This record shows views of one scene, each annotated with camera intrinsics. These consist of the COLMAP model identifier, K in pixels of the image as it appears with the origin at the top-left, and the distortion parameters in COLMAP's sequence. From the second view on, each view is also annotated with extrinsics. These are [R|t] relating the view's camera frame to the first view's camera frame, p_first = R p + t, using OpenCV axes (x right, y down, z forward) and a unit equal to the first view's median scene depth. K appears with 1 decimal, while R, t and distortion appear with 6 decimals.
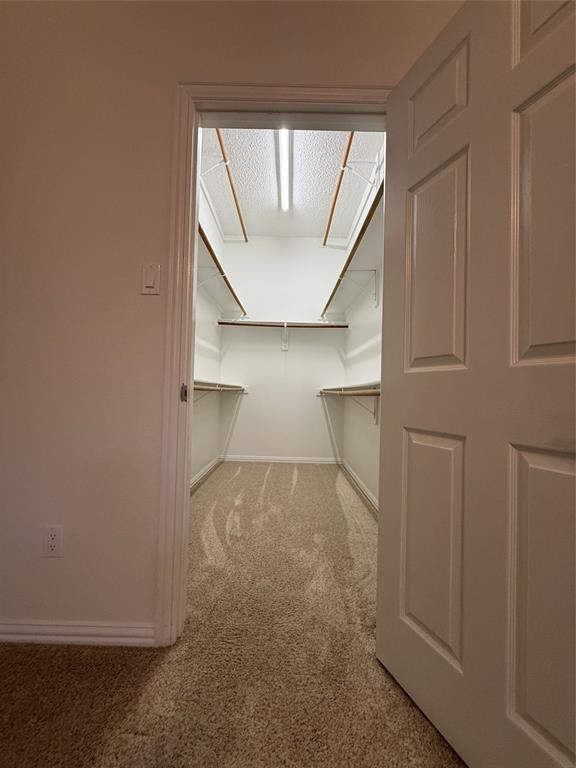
lens RADIAL K [[304.3, 0, 288.0], [0, 304.3, 384.0], [0, 0, 1]] dist [0.001167, 0.000124]
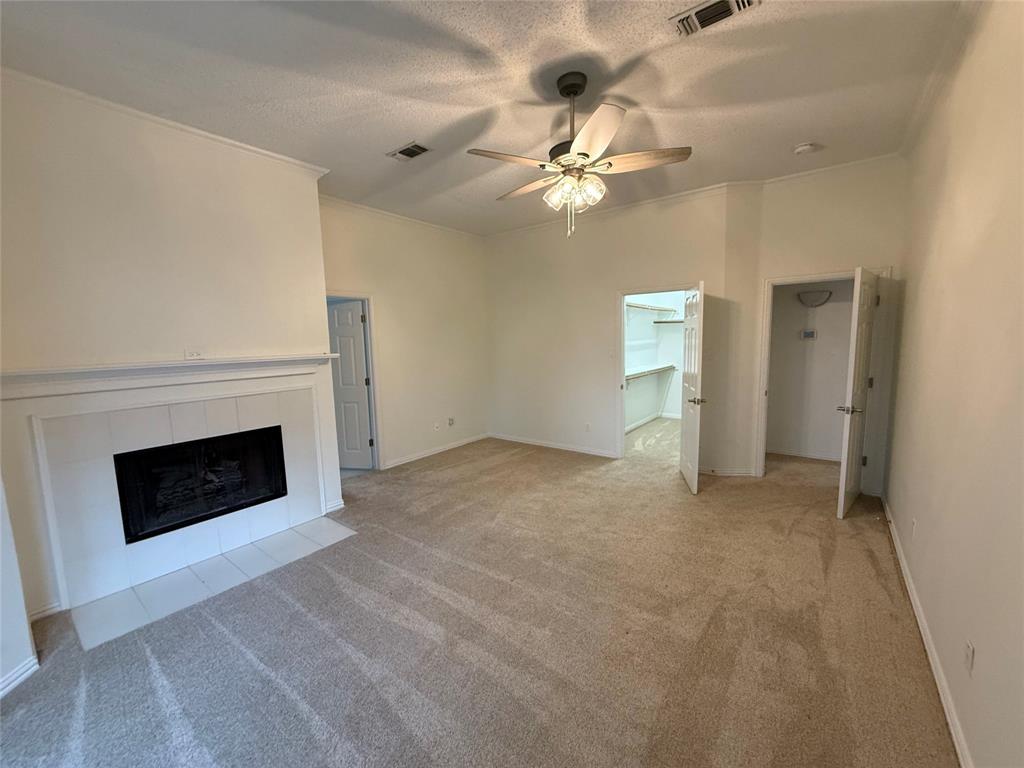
lens RADIAL K [[405.7, 0, 512.0], [0, 405.7, 384.0], [0, 0, 1]] dist [0.001167, 0.000124]
pose [[0.791047, 0.024999, -0.611244, 0.727196], [0.059741, 0.991232, 0.117854, -0.306688], [0.608831, -0.129745, 0.782618, -1.641910]]
